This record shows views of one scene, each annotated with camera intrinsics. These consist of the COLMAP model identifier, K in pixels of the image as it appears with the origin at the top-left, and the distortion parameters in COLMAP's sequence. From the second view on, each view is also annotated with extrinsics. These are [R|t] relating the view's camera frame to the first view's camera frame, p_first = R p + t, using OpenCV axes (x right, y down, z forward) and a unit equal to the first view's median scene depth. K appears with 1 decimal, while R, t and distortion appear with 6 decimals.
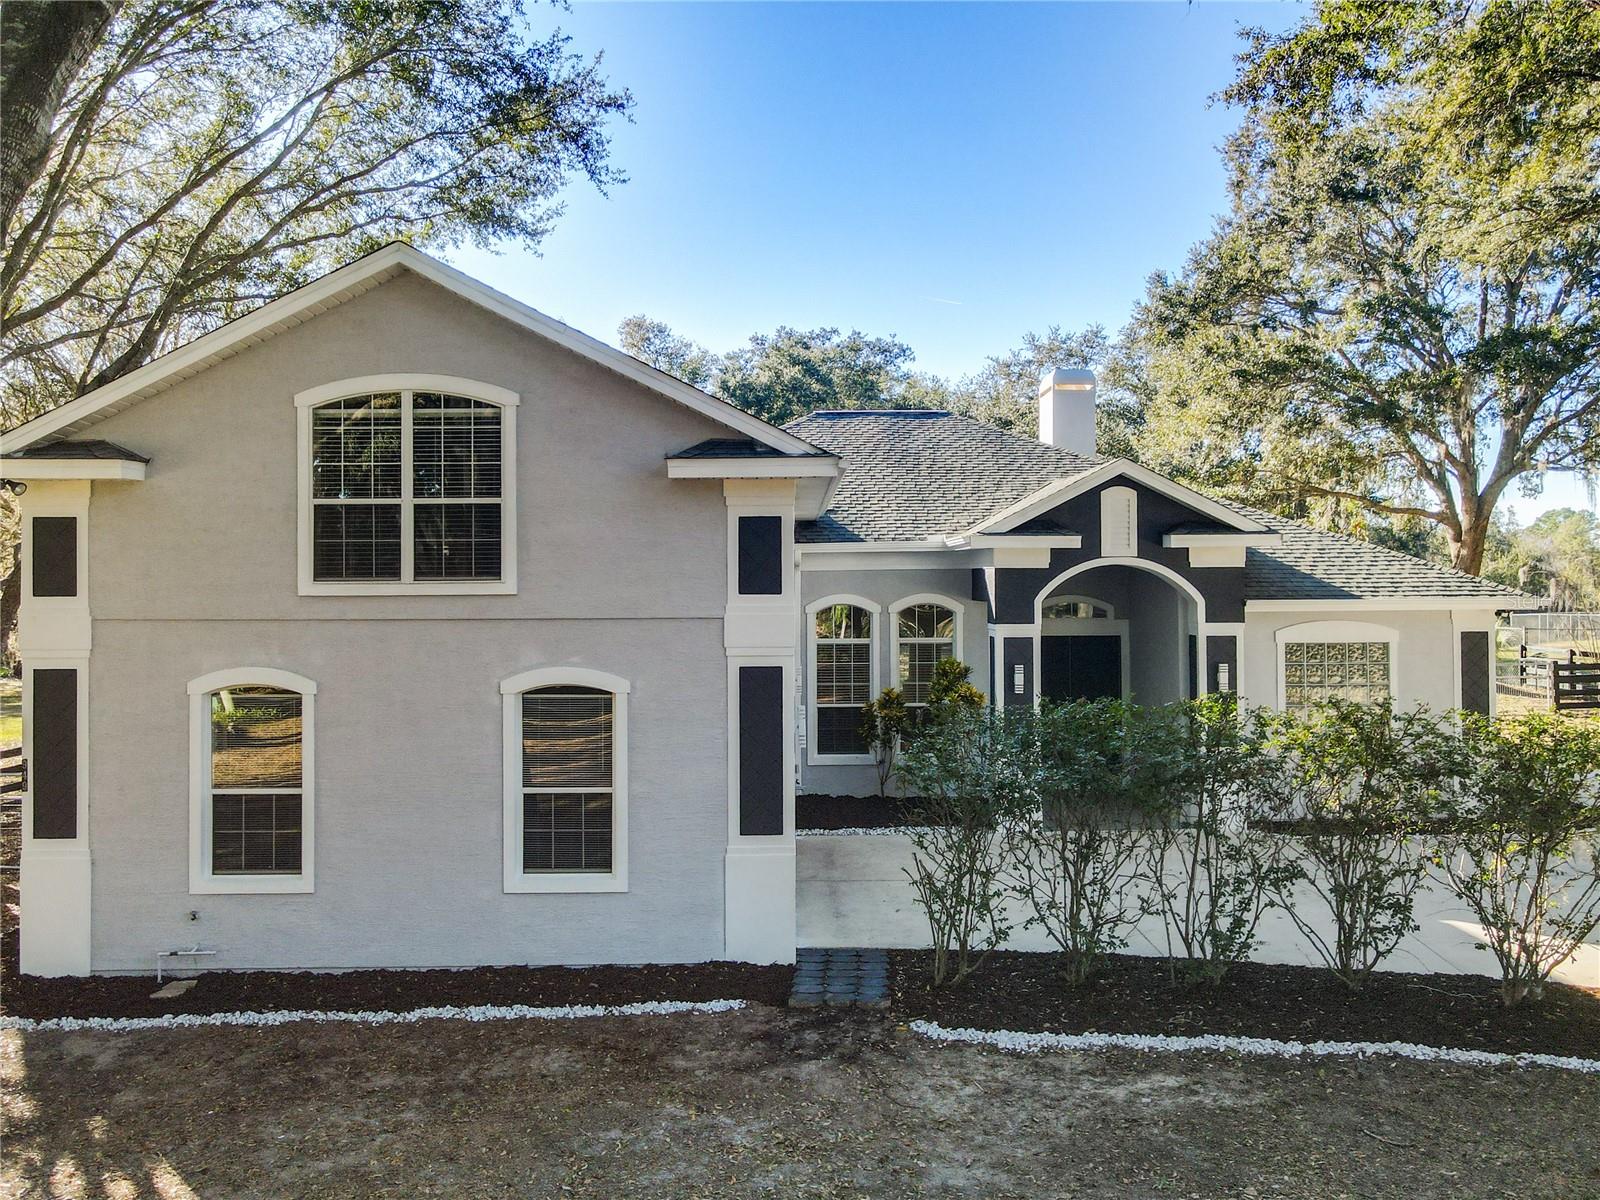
lens RADIAL K [[1402.0, 0, 739.2], [0, 1402.0, 600.0], [0, 0, 1]] dist [-0.025231, 0.091857]
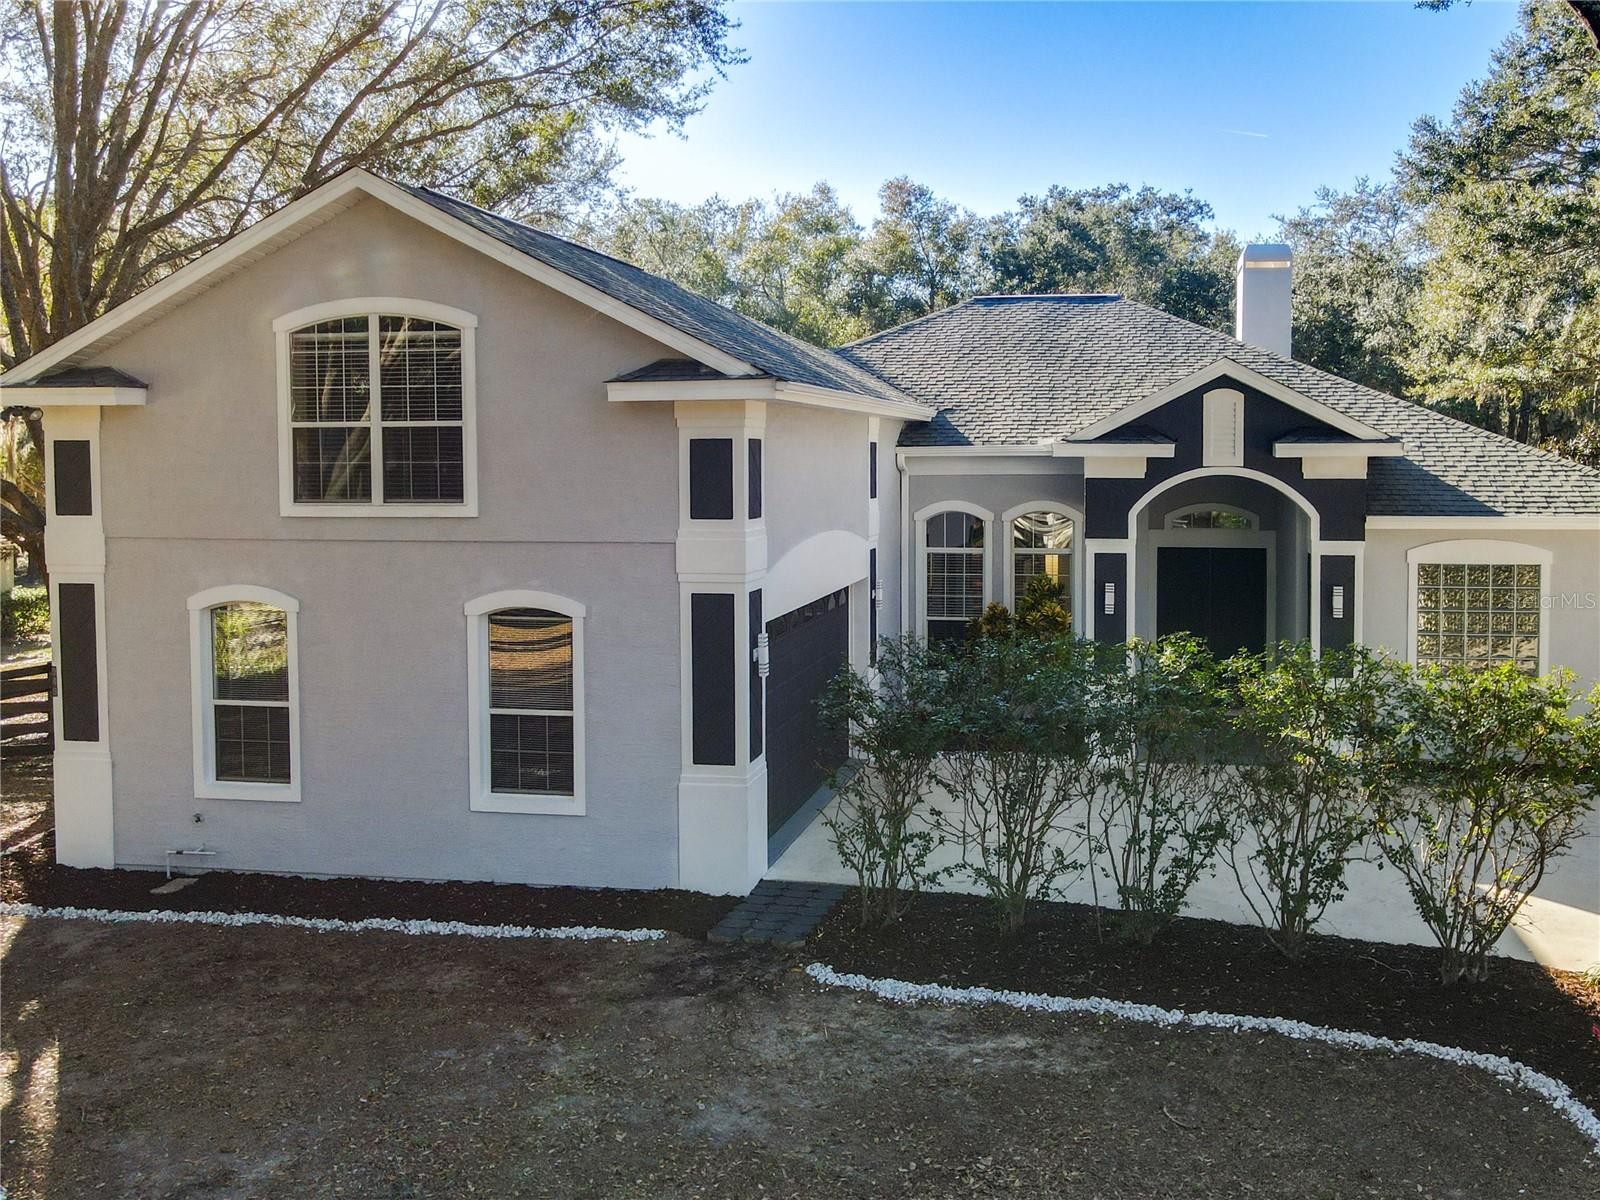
lens RADIAL K [[1515.7, 0, 800.5], [0, 1515.7, 574.7], [0, 0, 1]] dist [-0.065733, 0.166216]
pose [[0.981984, 0.015961, -0.188291, 0.271143], [-0.003652, 0.997843, 0.065539, -0.034607], [0.188931, -0.063671, 0.979924, -0.017716]]
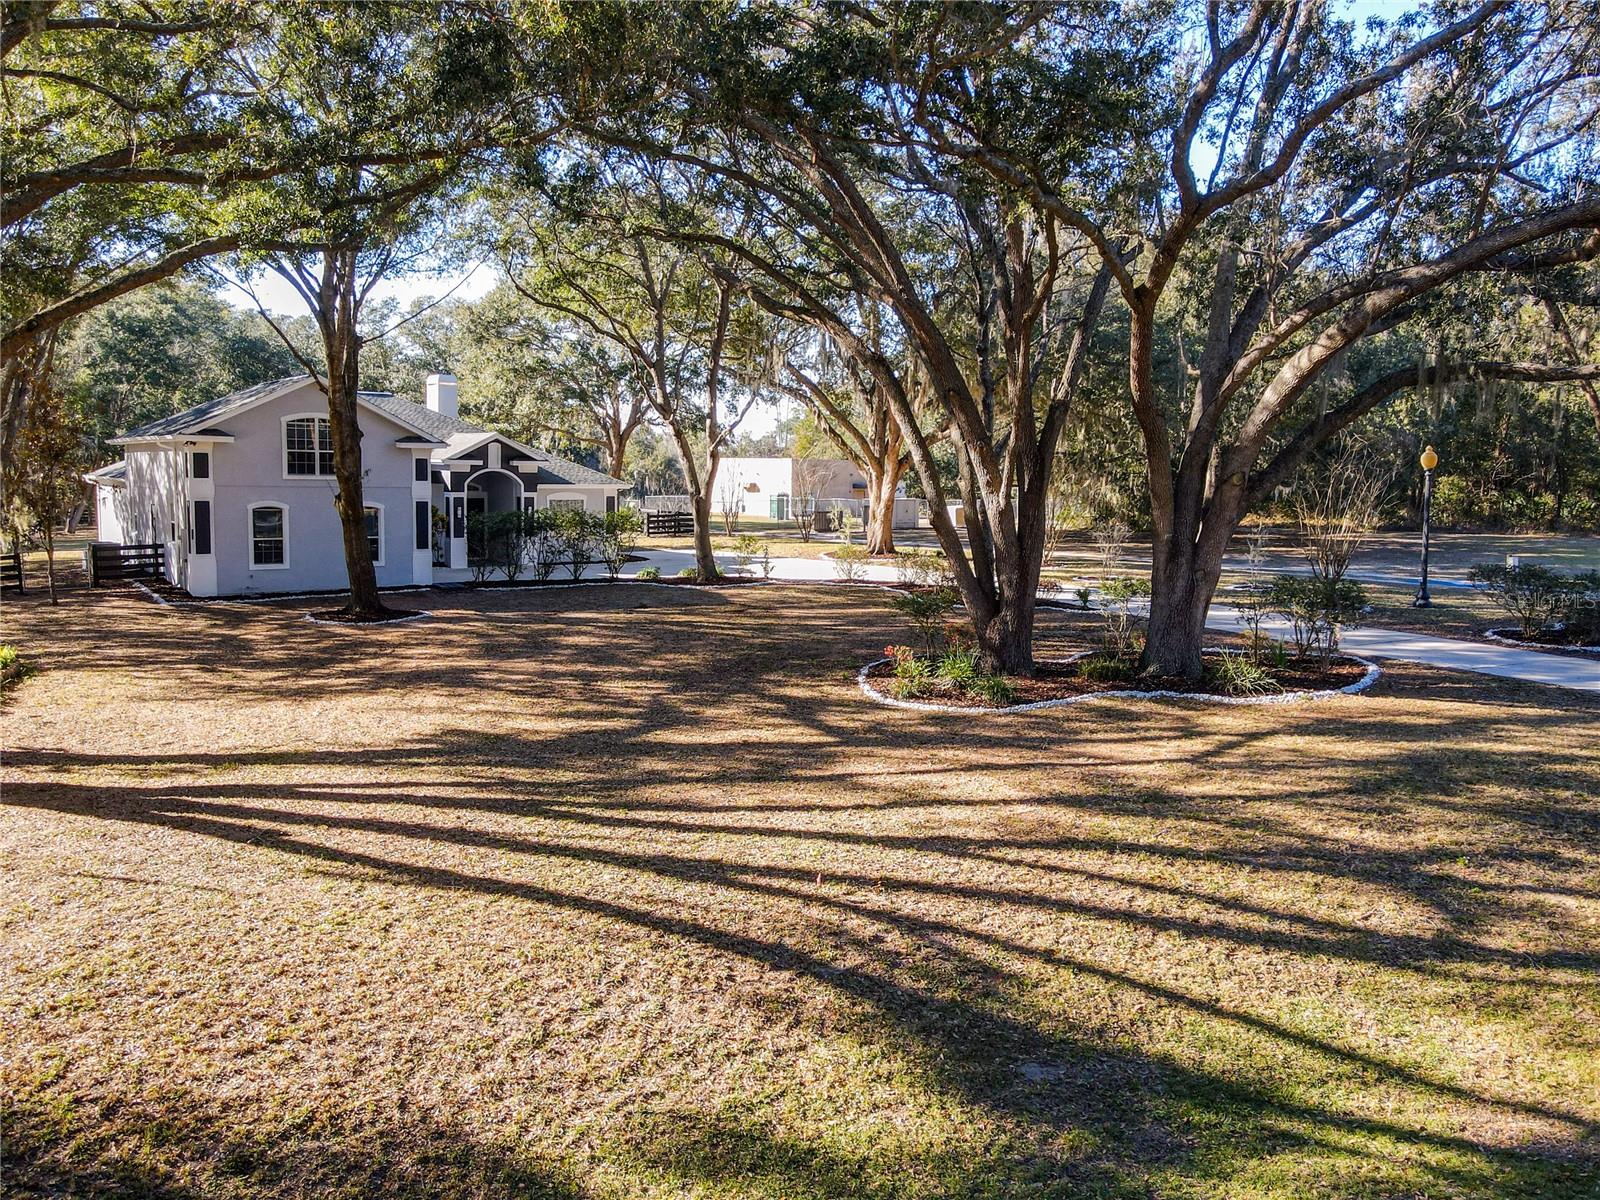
lens RADIAL K [[1515.7, 0, 800.5], [0, 1515.7, 574.7], [0, 0, 1]] dist [-0.065733, 0.166216]
pose [[0.834543, -0.019922, 0.550583, -1.257432], [-0.011574, 0.998491, 0.053673, 0.017256], [-0.550821, -0.051165, 0.833053, -2.638825]]
